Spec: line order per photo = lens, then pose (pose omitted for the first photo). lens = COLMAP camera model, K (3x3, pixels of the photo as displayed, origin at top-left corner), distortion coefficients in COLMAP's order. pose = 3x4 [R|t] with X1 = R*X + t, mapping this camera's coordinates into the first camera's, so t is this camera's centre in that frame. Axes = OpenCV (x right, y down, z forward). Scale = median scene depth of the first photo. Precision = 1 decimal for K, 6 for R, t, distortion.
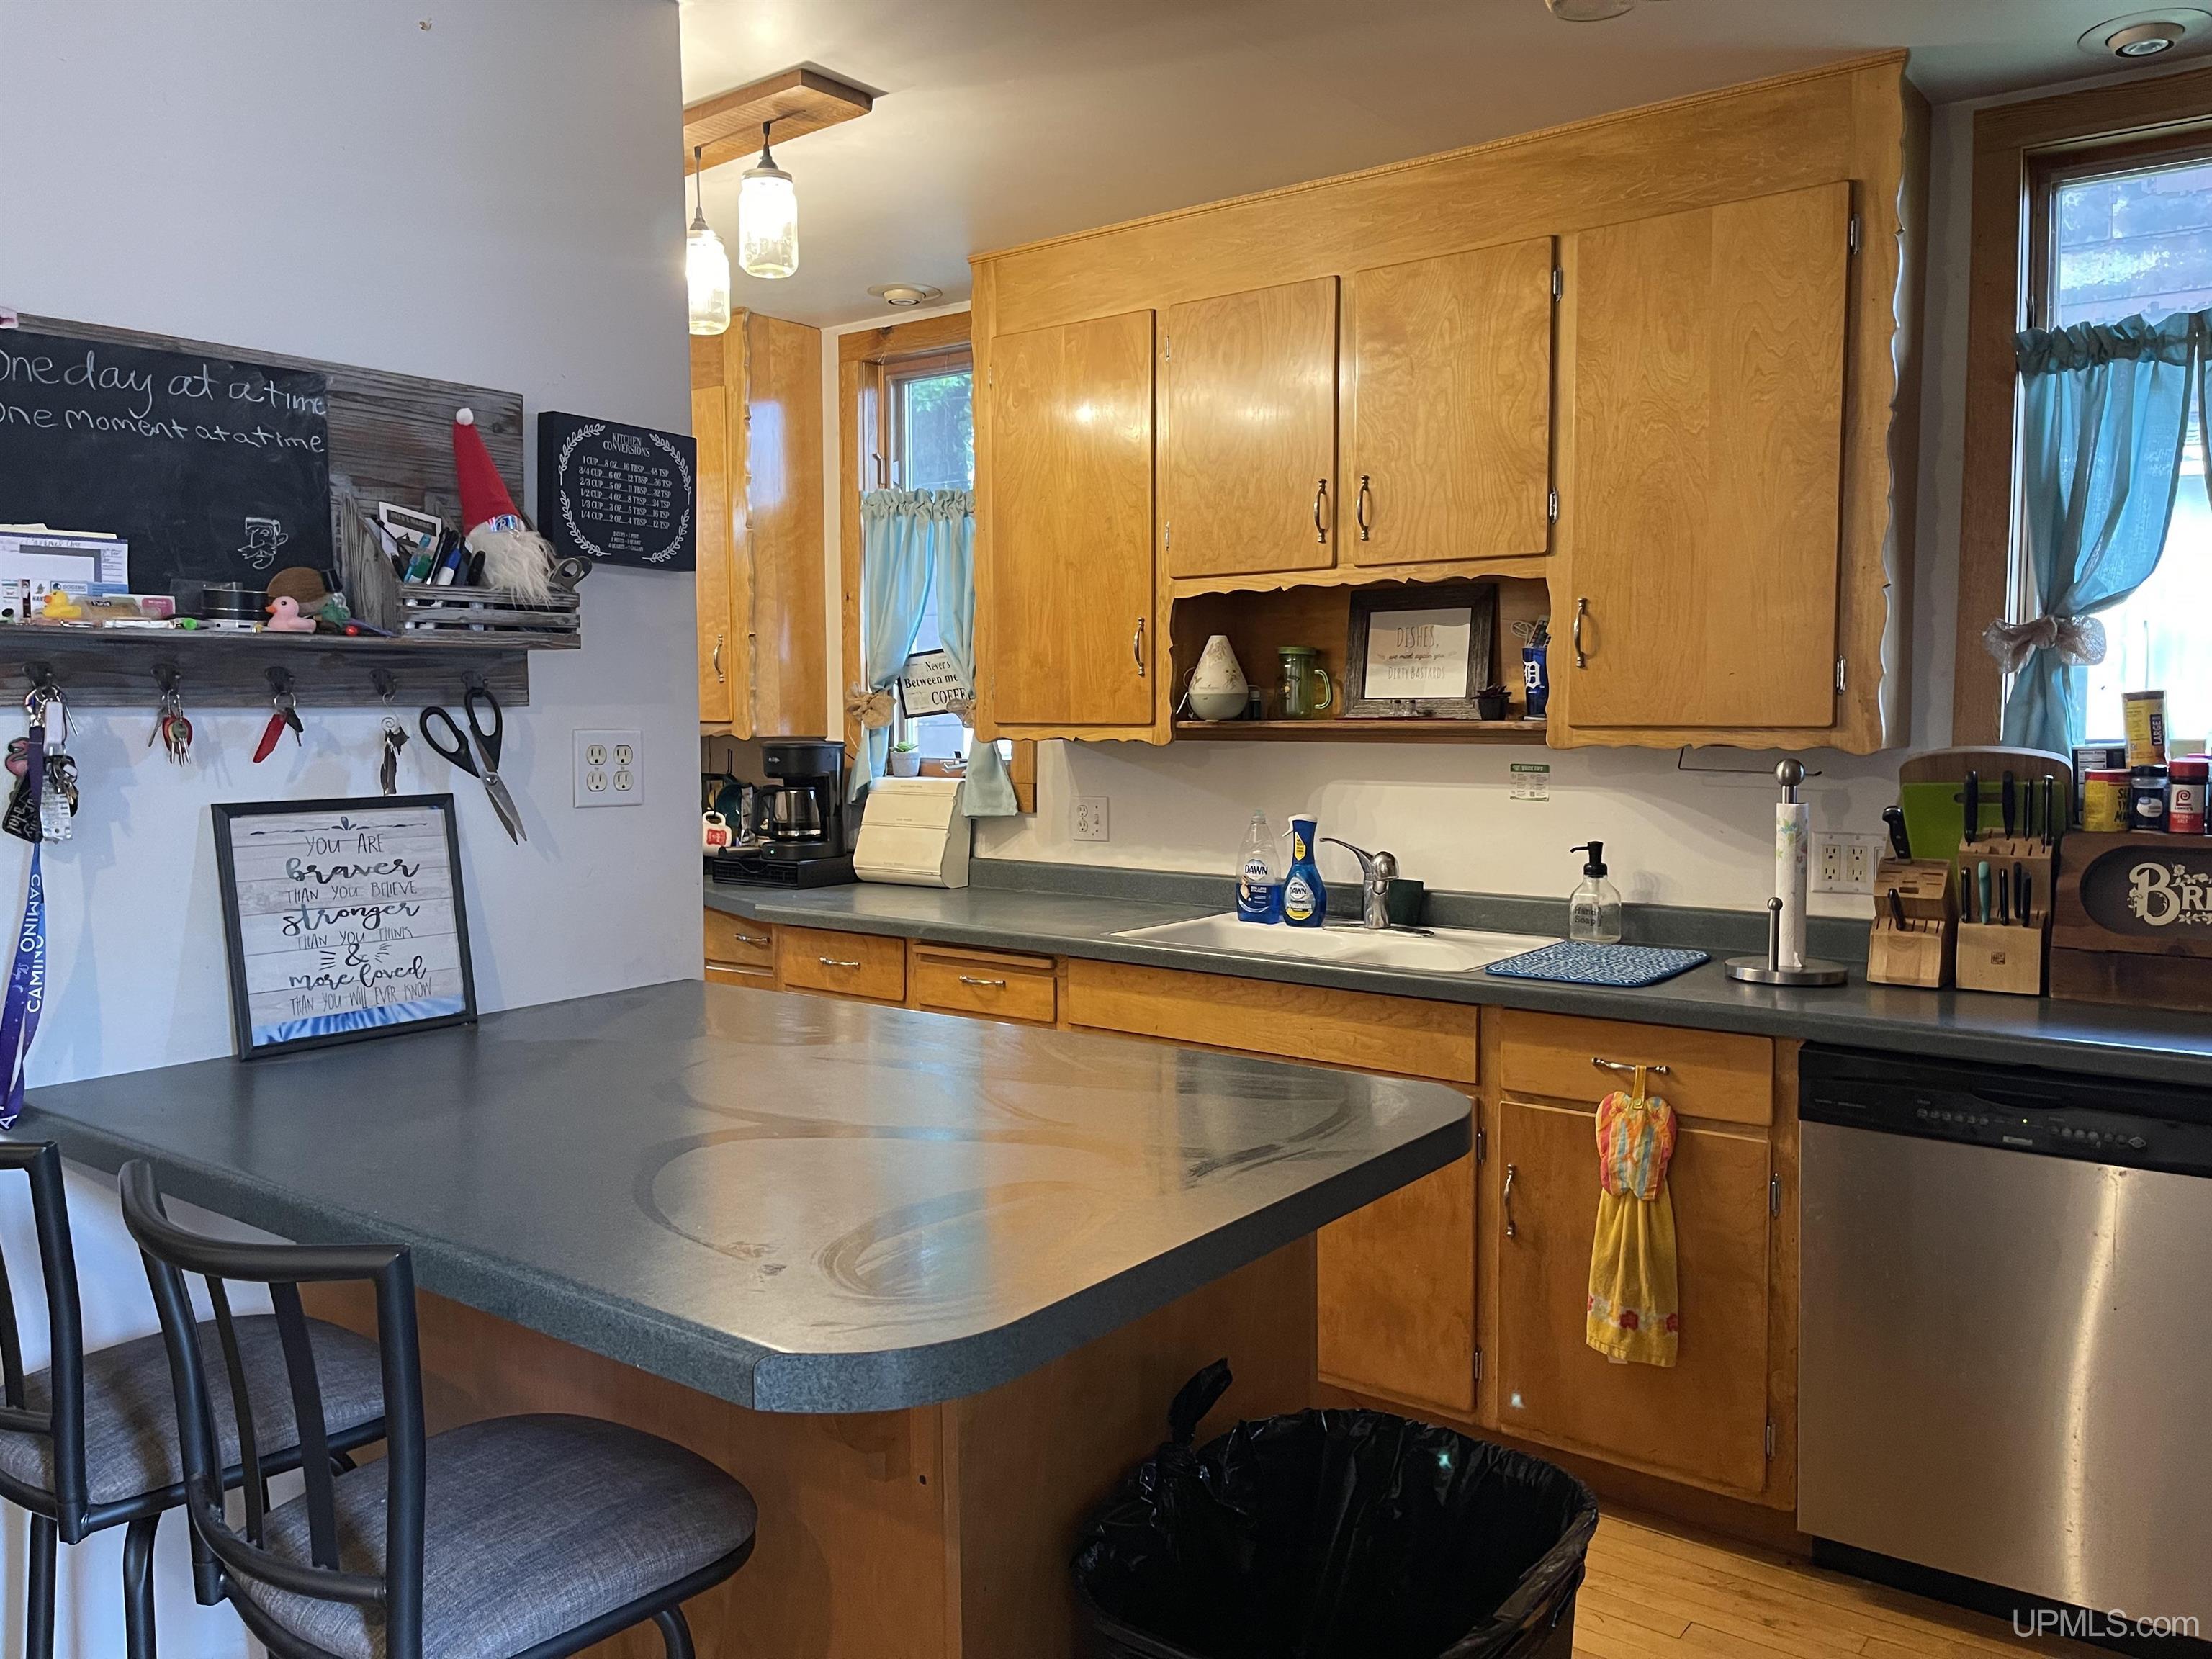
lens RADIAL K [[1673.8, 0, 1116.6], [0, 1673.8, 819.5], [0, 0, 1]] dist [0.072108, -0.094439]
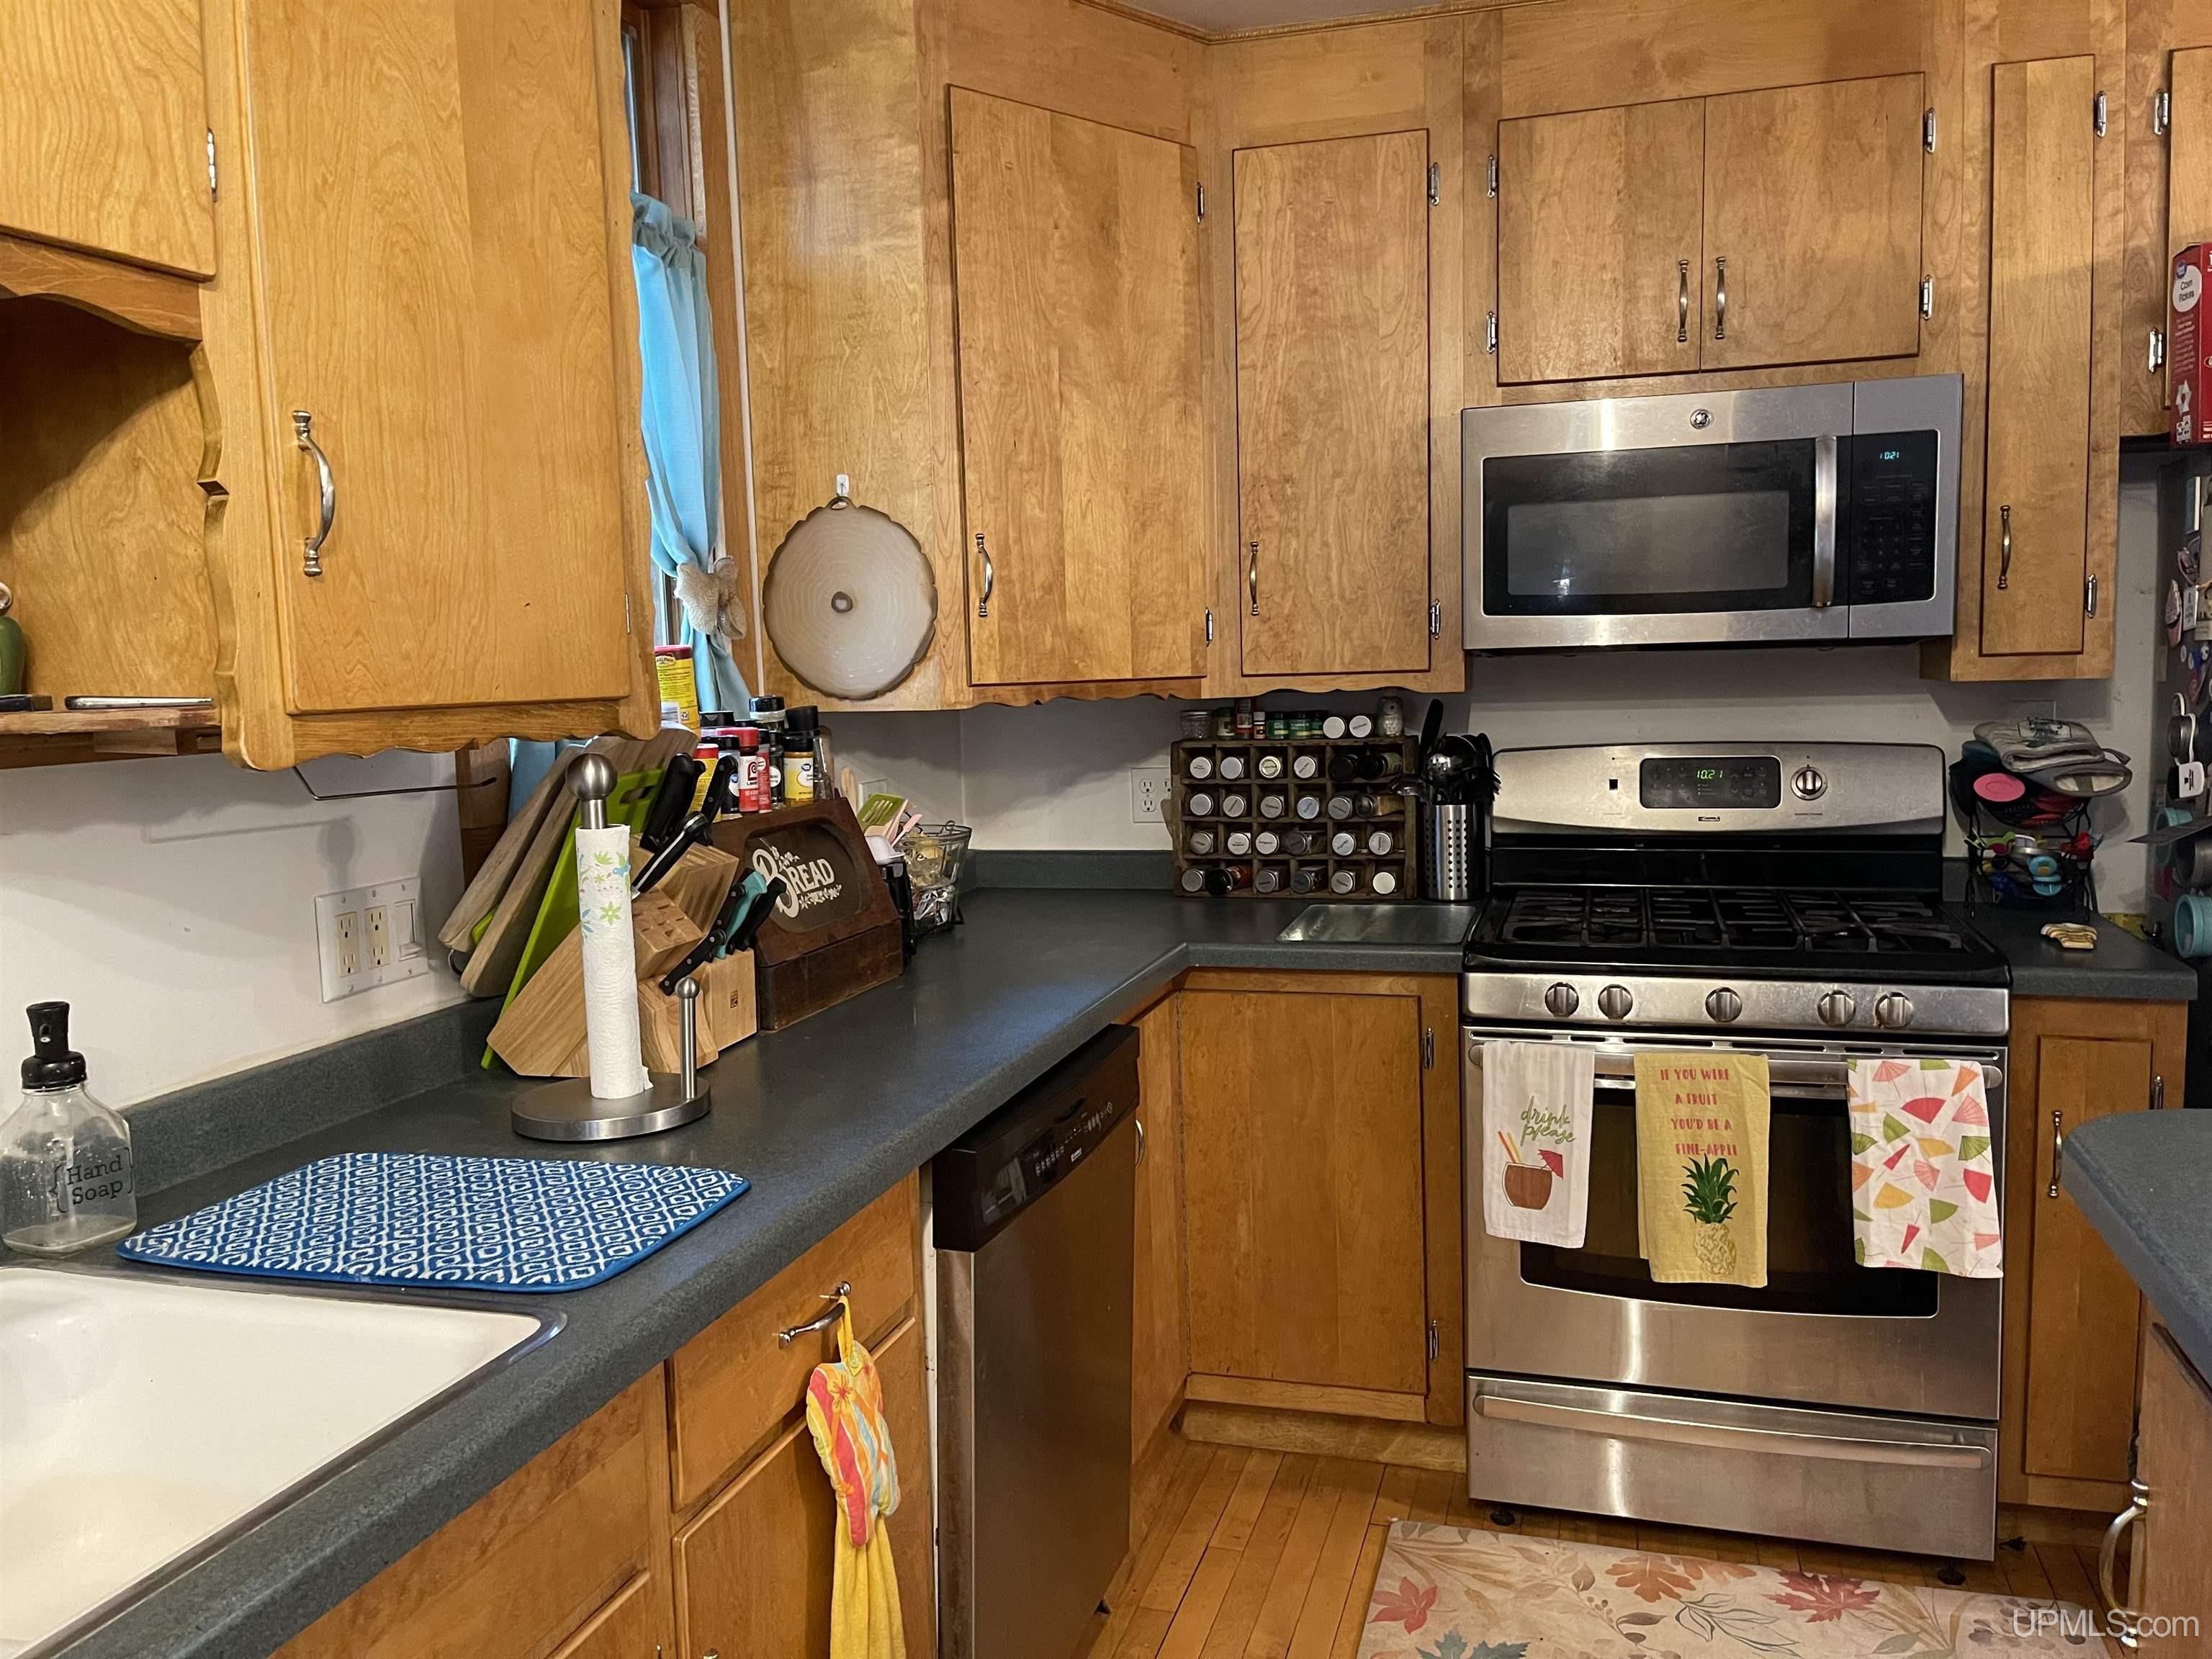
lens RADIAL K [[1673.8, 0, 1112.3], [0, 1673.8, 835.1], [0, 0, 1]] dist [0.072108, -0.094439]
pose [[-0.349540, -0.084543, 0.933099, -0.203672], [0.088727, 0.988458, 0.122796, -0.059246], [-0.932711, 0.125713, -0.338004, 0.957394]]
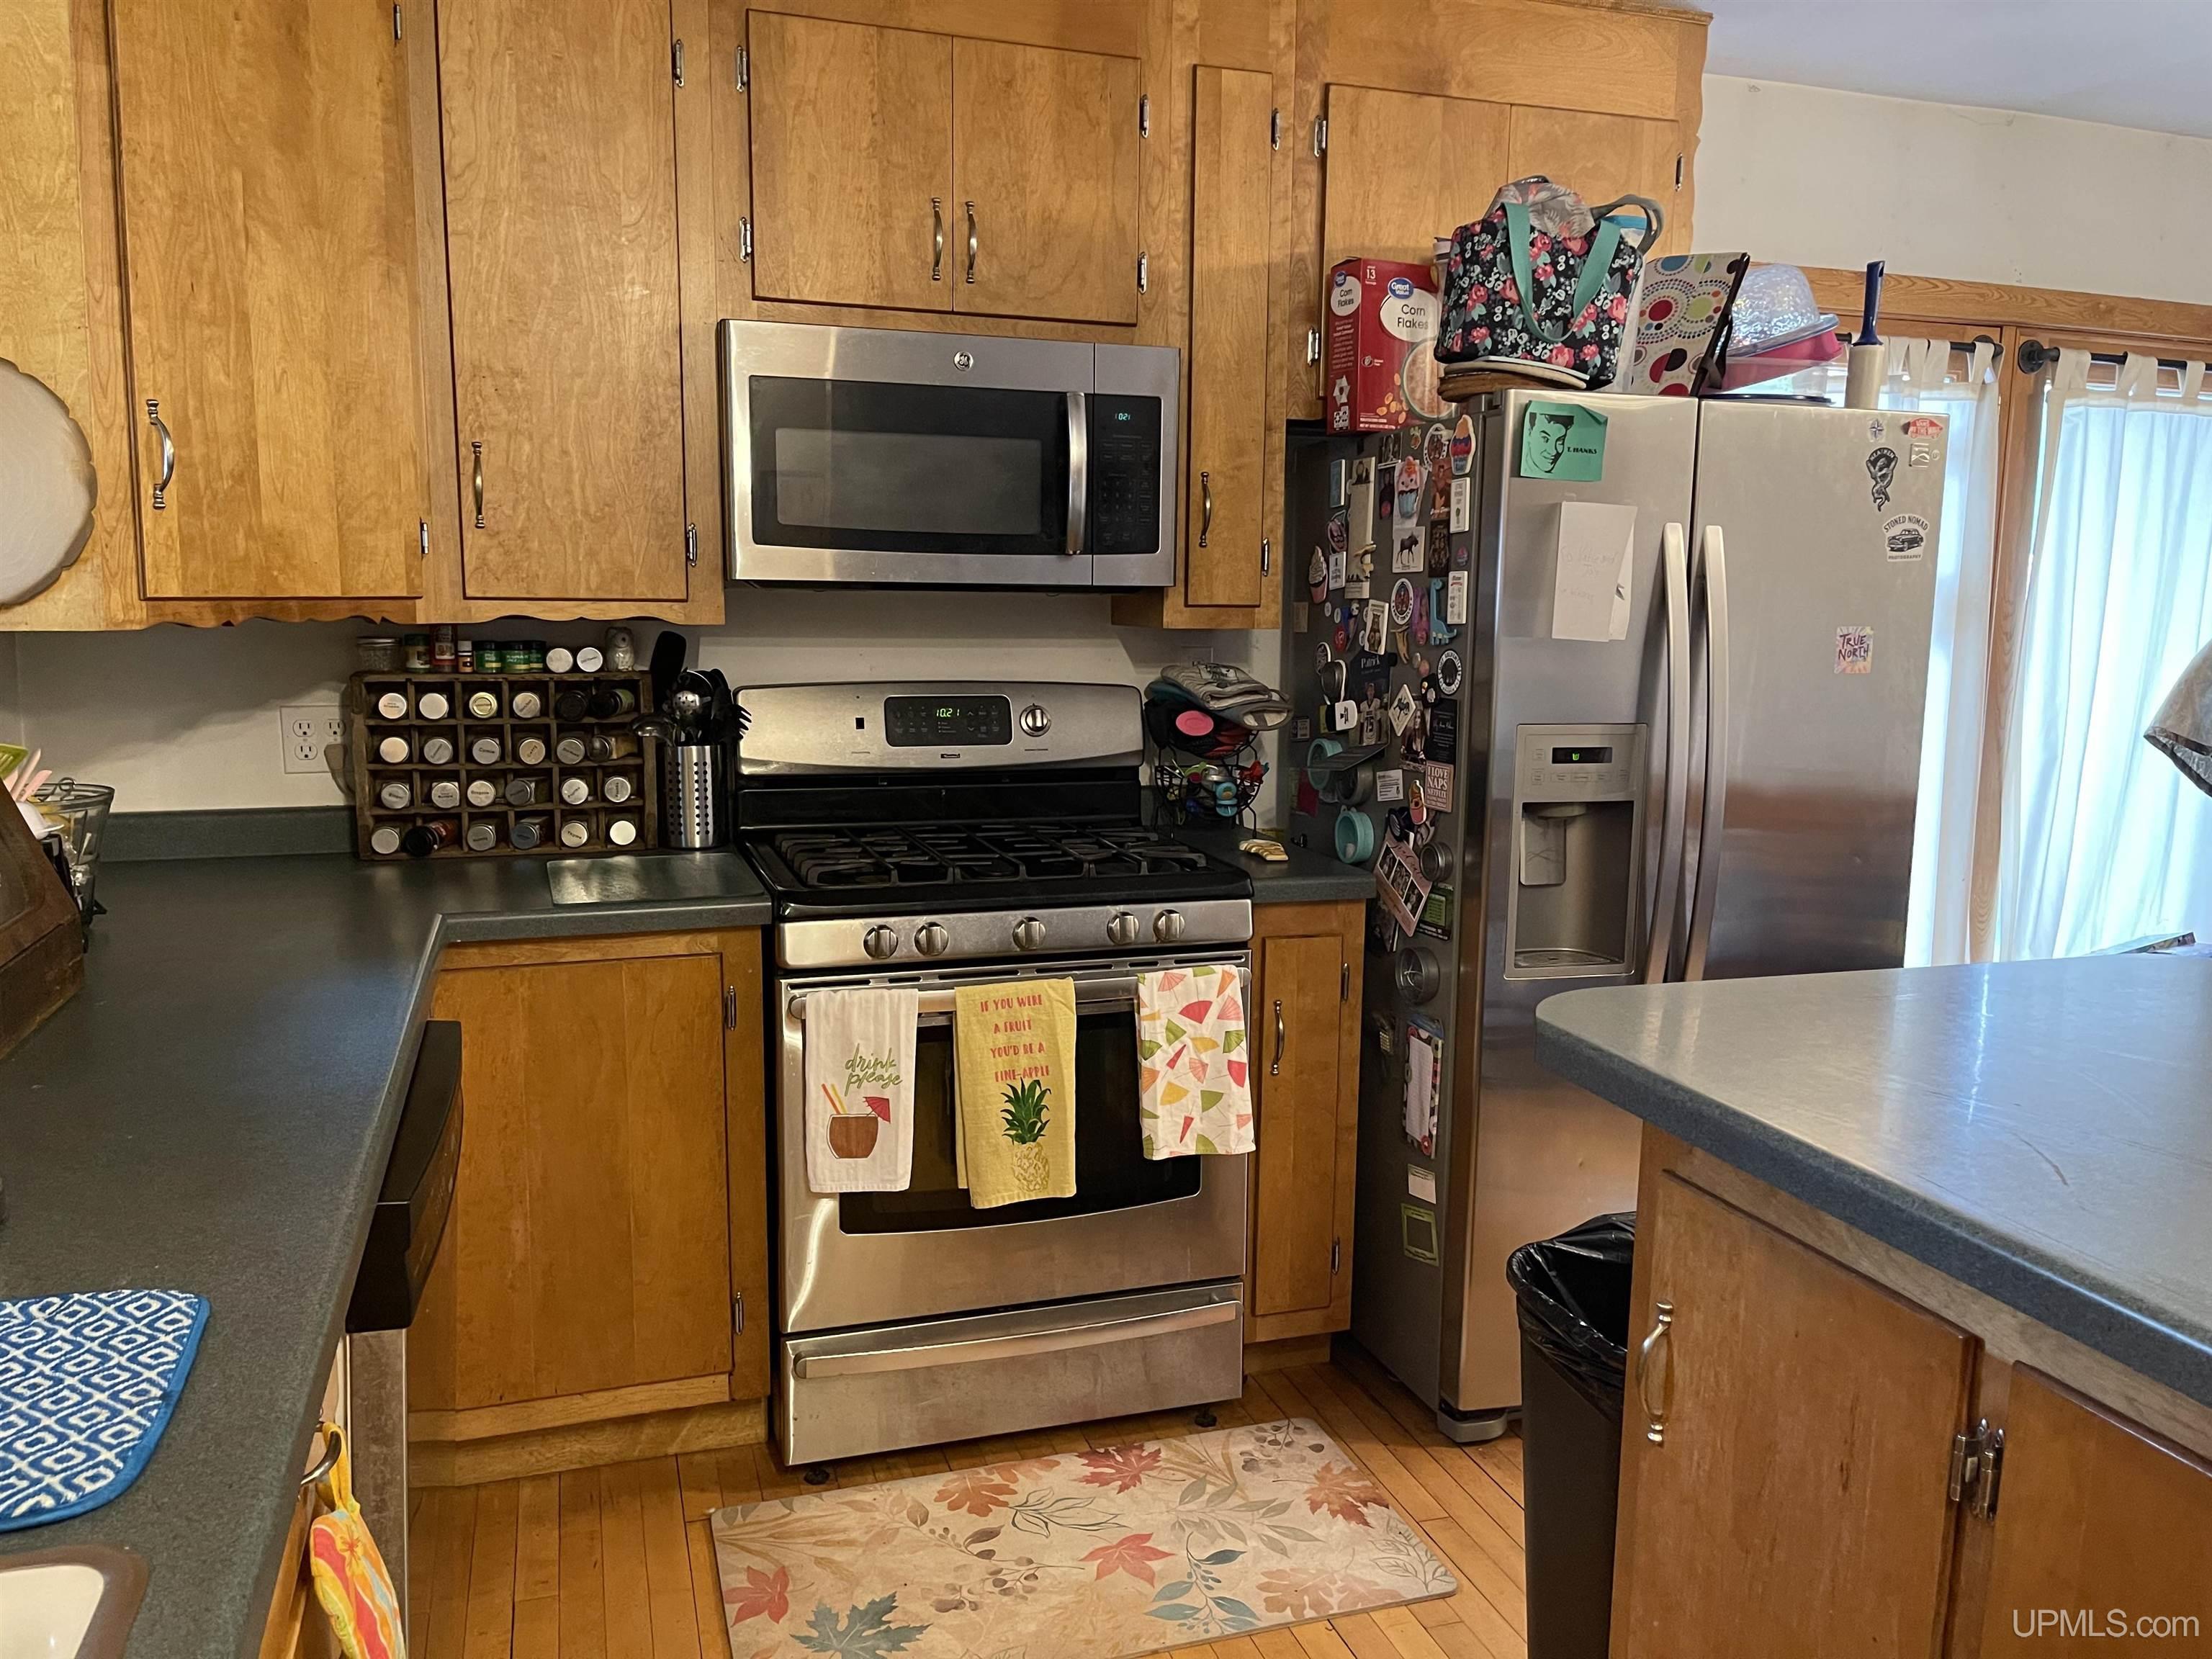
lens RADIAL K [[1673.8, 0, 1173.3], [0, 1673.8, 838.9], [0, 0, 1]] dist [0.072108, -0.094439]
pose [[-0.824272, -0.090002, 0.558995, -0.073252], [0.027897, 0.979630, 0.198863, -0.065211], [-0.565506, 0.179512, -0.804971, 1.052512]]
